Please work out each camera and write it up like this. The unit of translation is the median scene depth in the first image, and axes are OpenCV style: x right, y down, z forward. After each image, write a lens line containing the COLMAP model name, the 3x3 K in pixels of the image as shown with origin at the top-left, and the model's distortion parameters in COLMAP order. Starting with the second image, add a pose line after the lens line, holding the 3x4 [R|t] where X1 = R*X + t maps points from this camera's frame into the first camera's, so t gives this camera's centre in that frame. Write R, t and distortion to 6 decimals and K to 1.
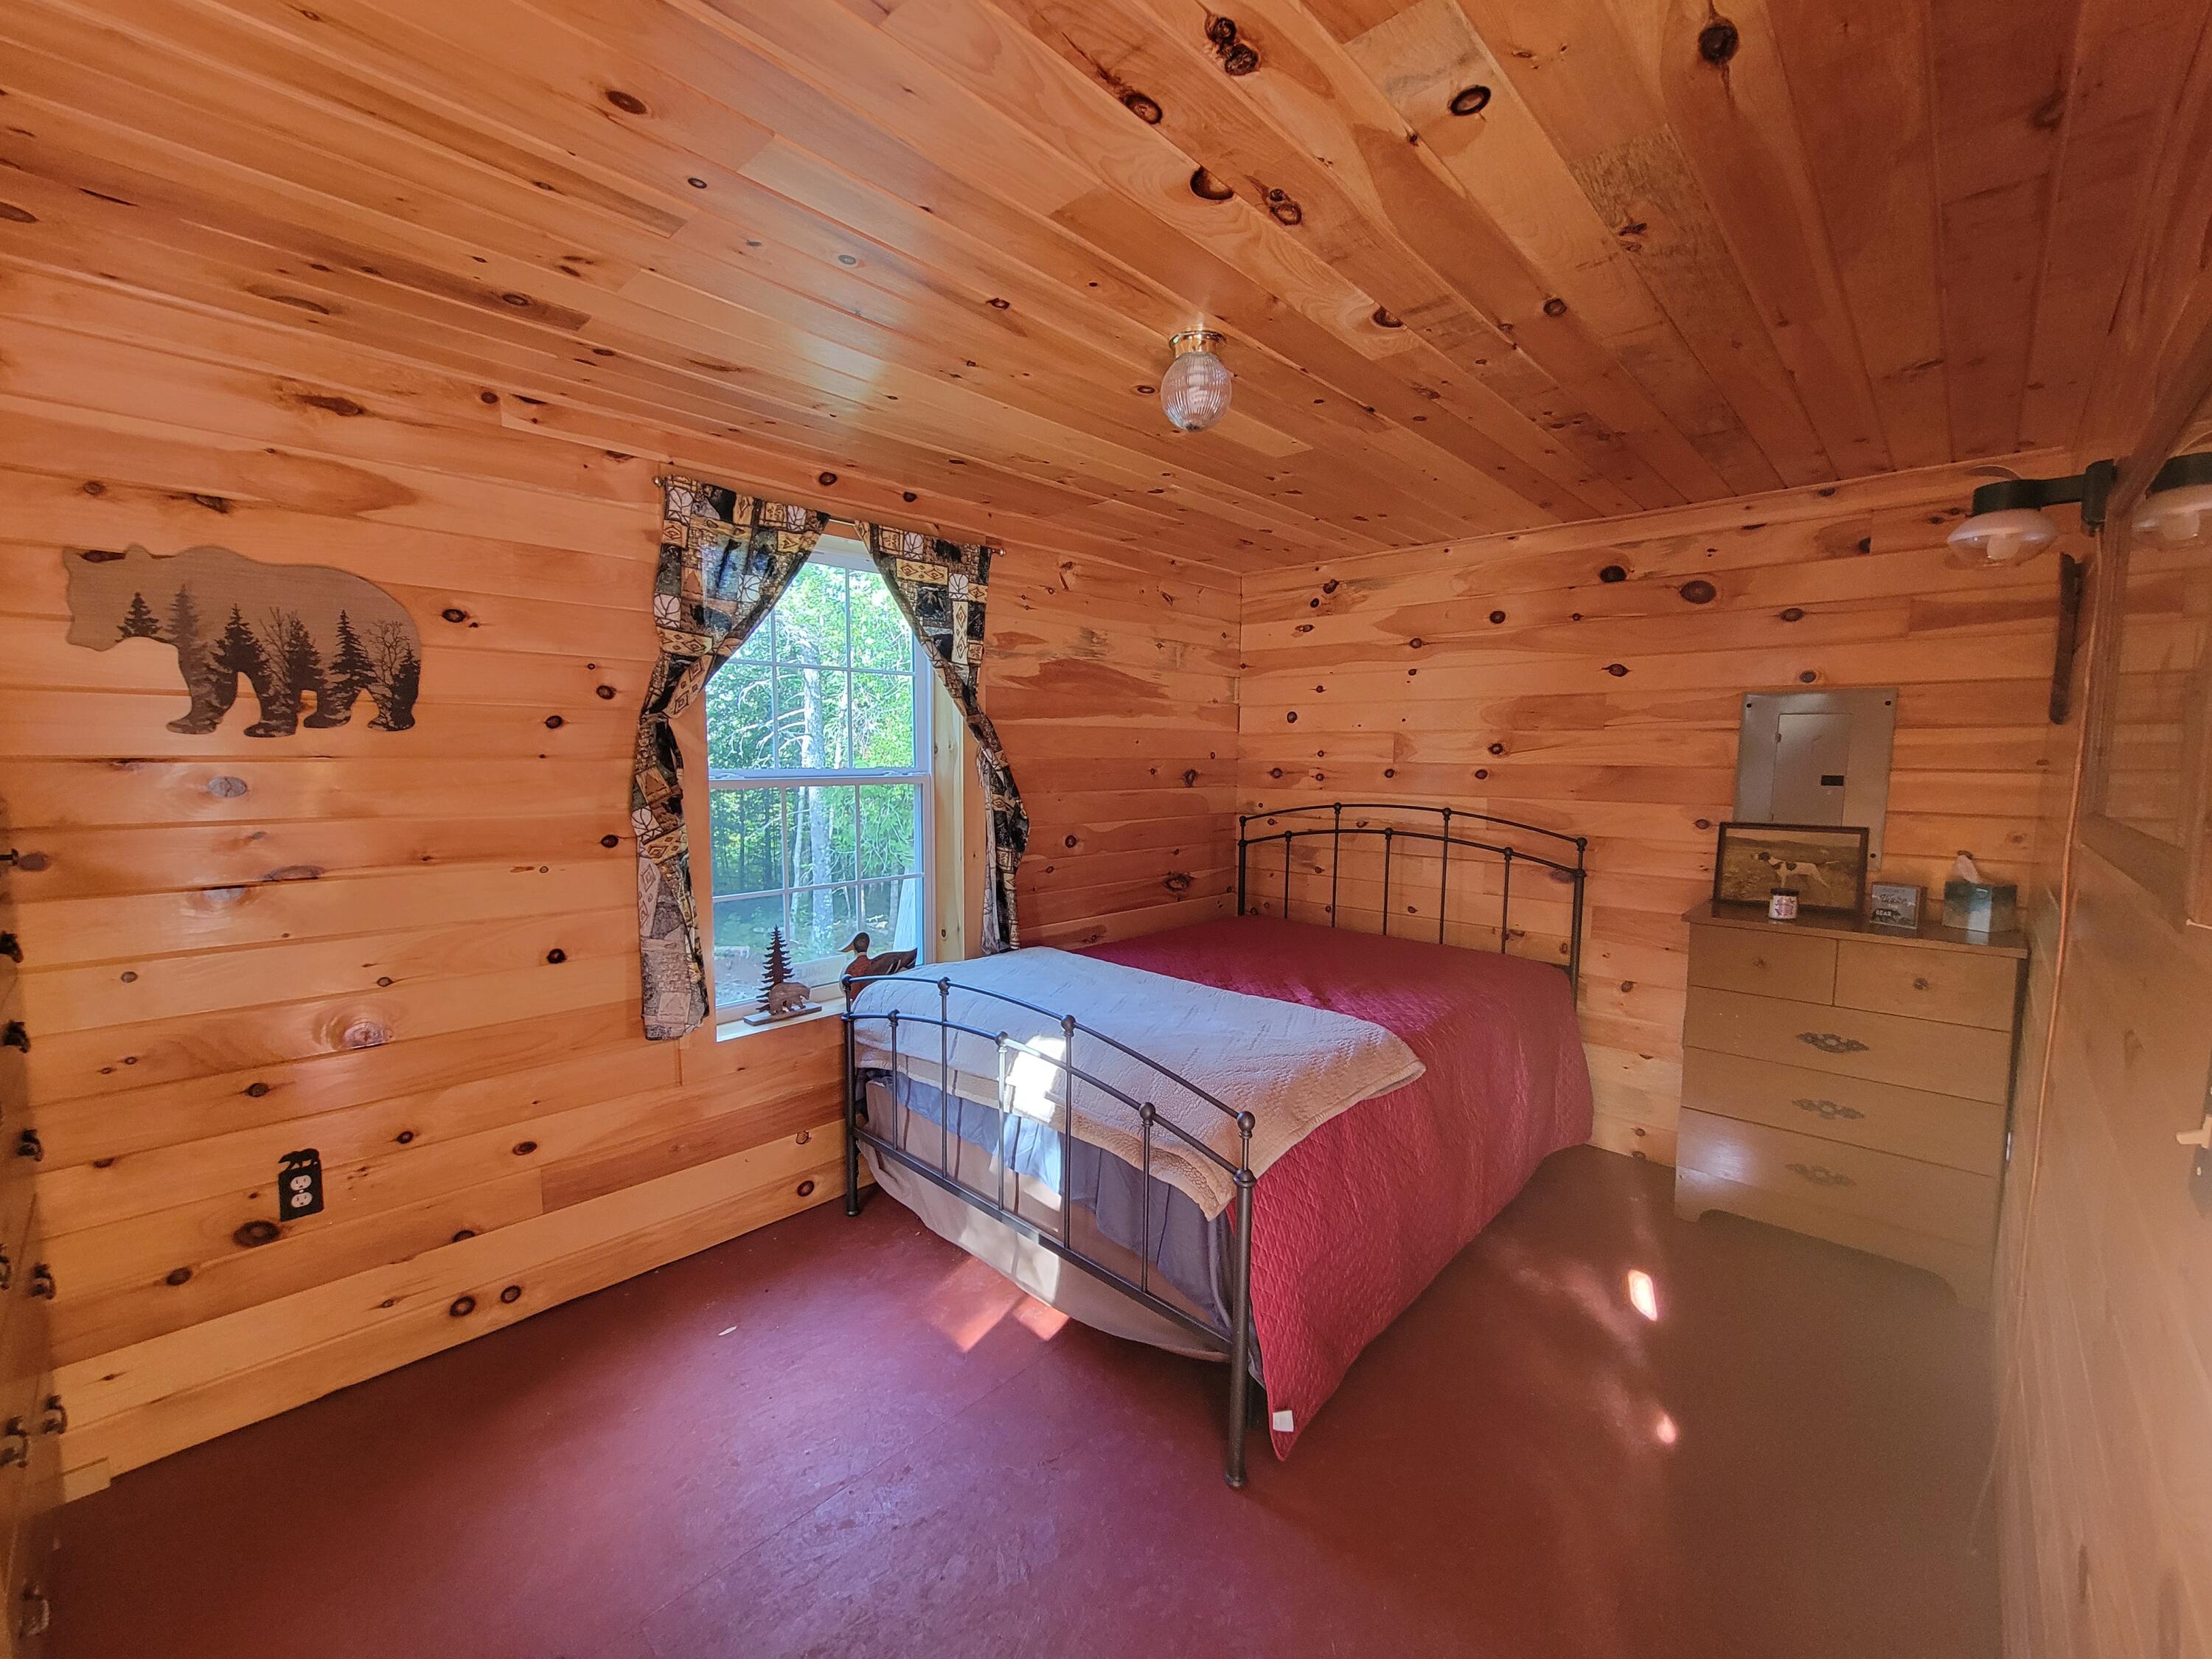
lens RADIAL K [[903.7, 0, 1118.3], [0, 903.7, 831.0], [0, 0, 1]] dist [0.000030, -0.000481]
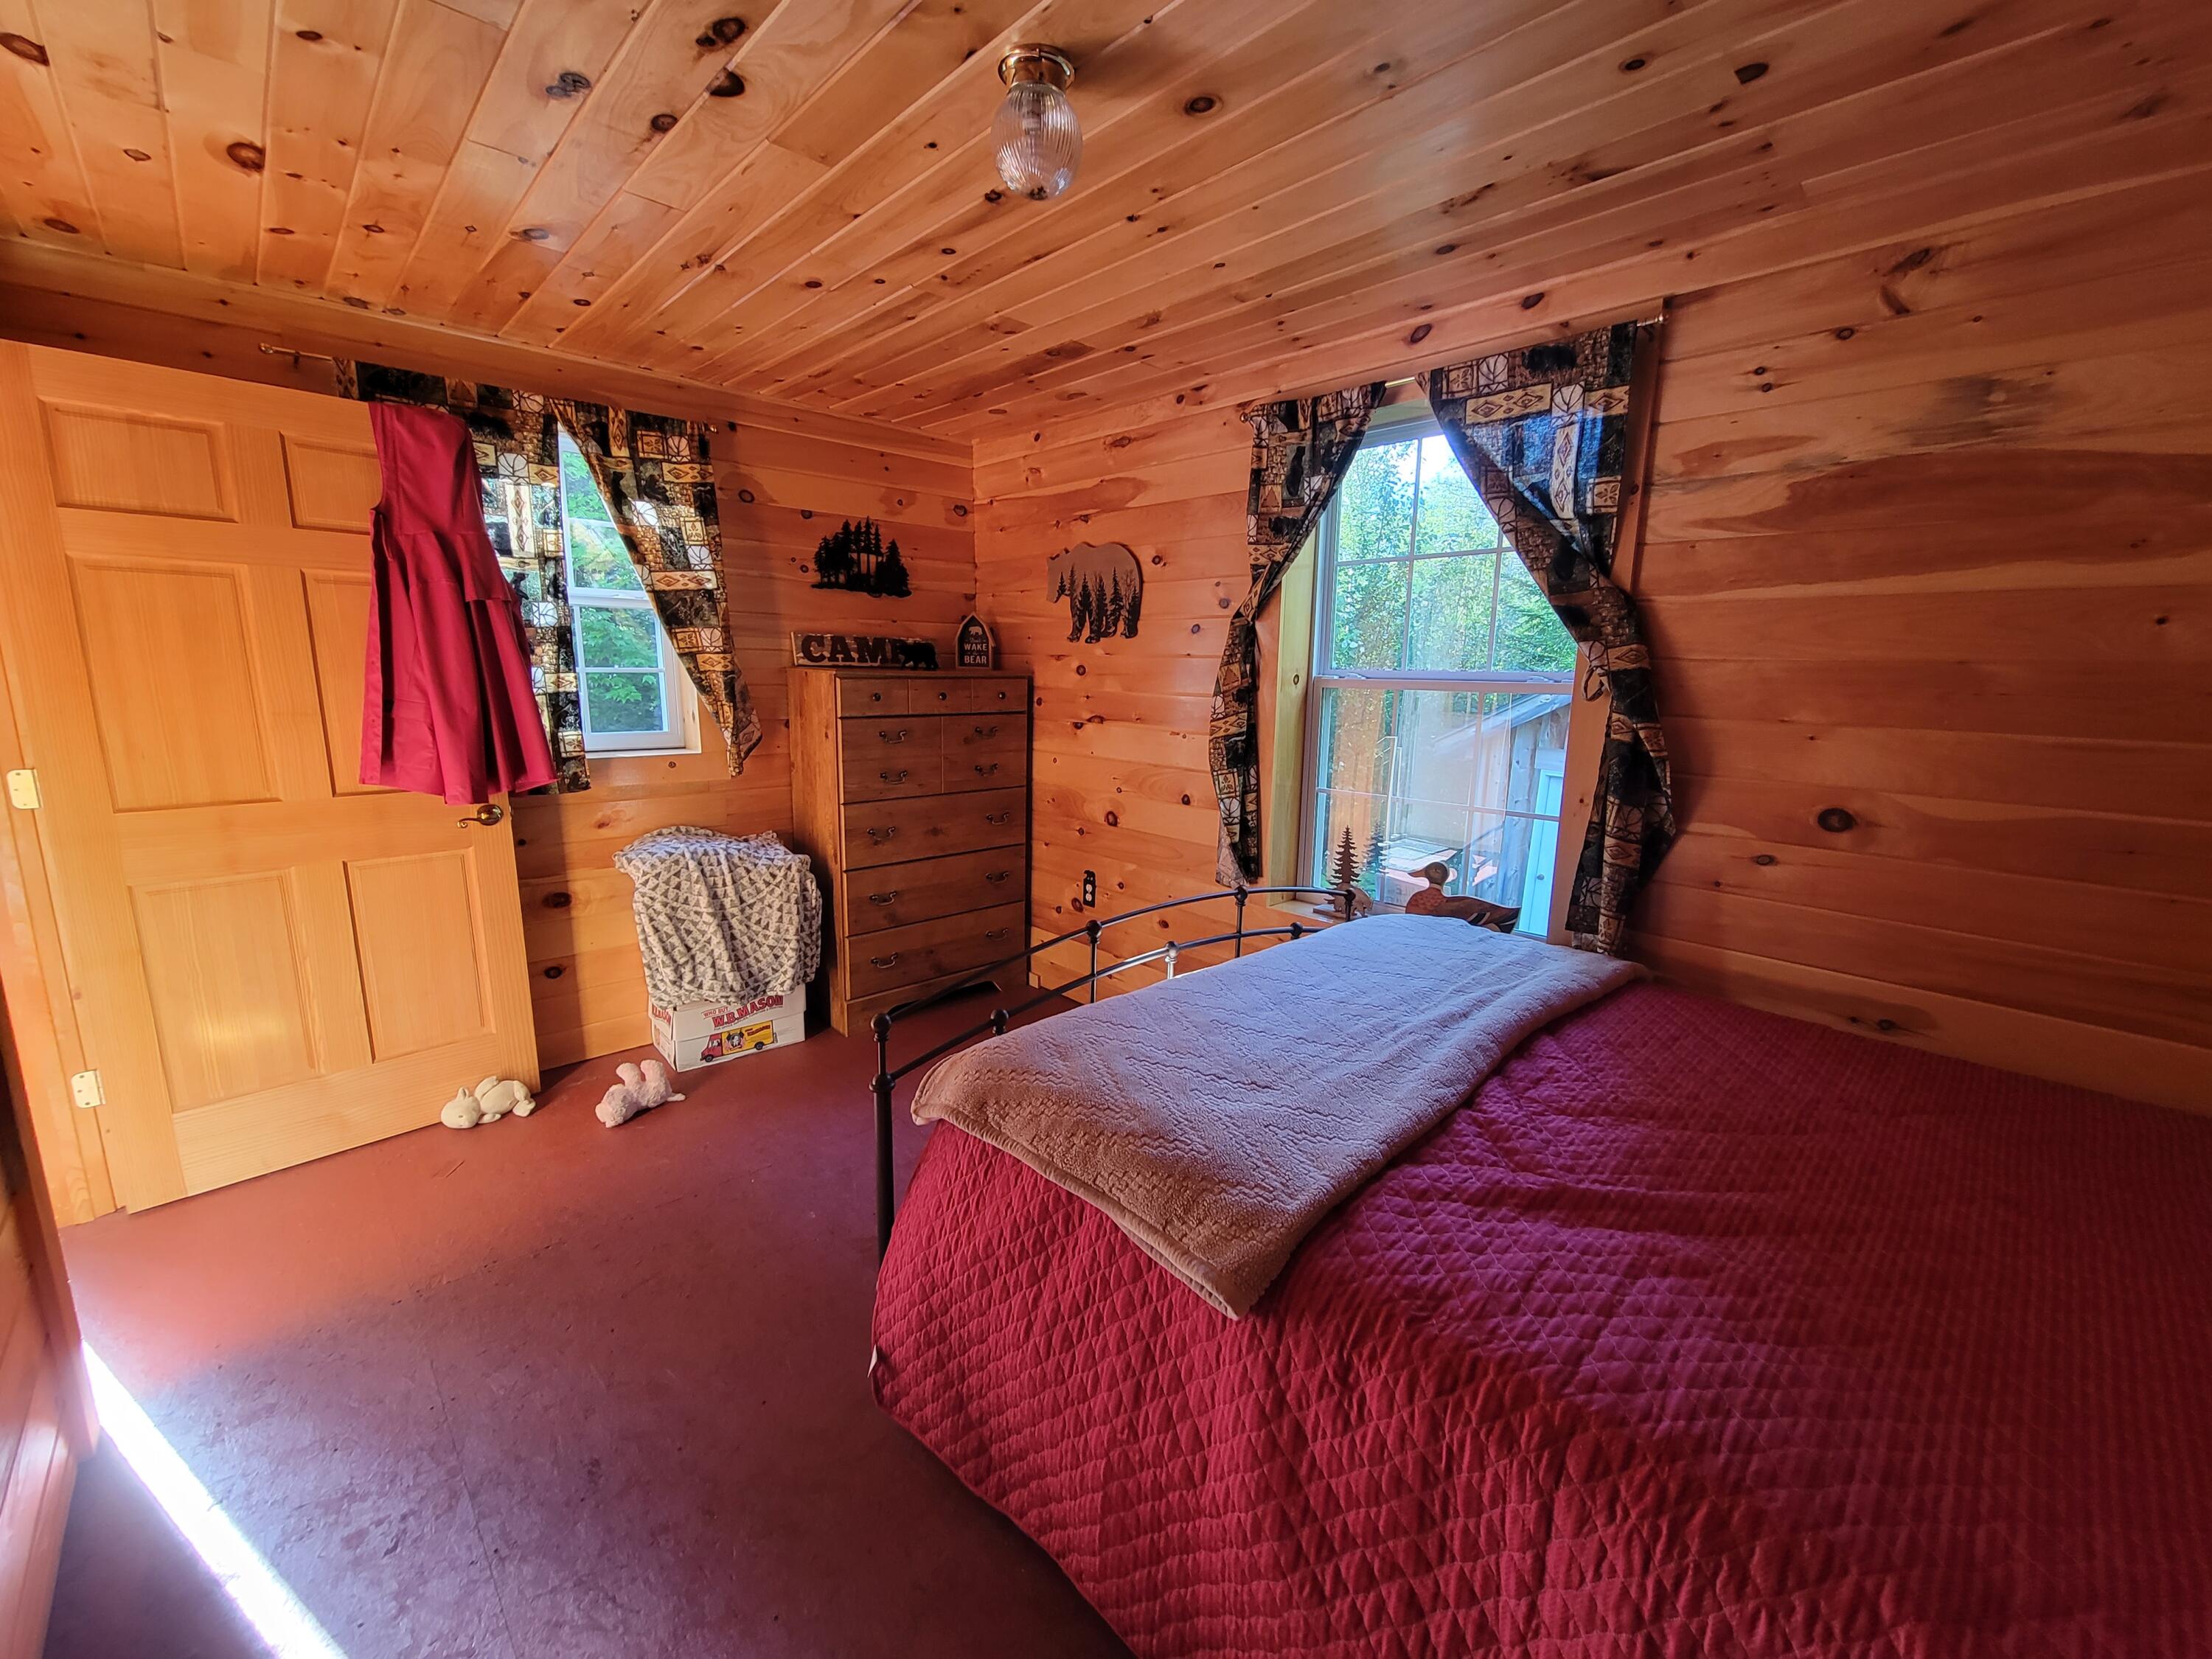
lens RADIAL K [[903.7, 0, 1118.3], [0, 903.7, 831.0], [0, 0, 1]] dist [0.000030, -0.000481]
pose [[-0.054617, 0.170578, -0.983829, 0.712357], [-0.105481, 0.978801, 0.175562, -0.044759], [0.992920, 0.113364, -0.035467, 0.886216]]
